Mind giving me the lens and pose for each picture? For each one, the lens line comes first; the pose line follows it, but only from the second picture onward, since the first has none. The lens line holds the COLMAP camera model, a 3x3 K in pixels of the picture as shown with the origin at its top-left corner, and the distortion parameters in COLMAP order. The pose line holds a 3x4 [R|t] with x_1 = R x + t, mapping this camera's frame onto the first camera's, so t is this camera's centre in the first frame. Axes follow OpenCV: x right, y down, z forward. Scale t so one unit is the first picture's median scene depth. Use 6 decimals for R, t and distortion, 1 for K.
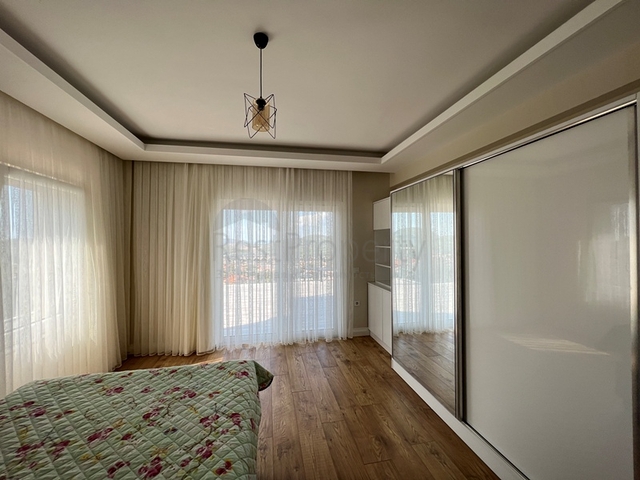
lens RADIAL K [[255.2, 0, 317.6], [0, 255.2, 239.1], [0, 0, 1]] dist [-0.001022, 0.000107]
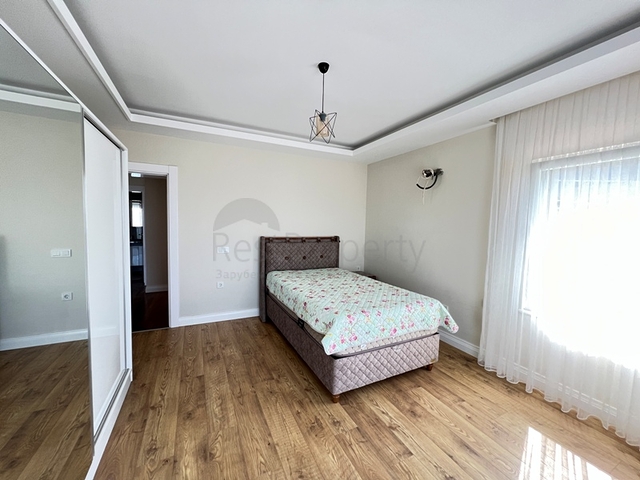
lens RADIAL K [[255.2, 0, 317.6], [0, 255.2, 239.1], [0, 0, 1]] dist [-0.001022, 0.000107]
pose [[-0.967497, 0.000013, -0.252882, 0.120988], [-0.017593, 0.997574, 0.067360, 0.017065], [0.252269, 0.069620, -0.965149, 1.974317]]
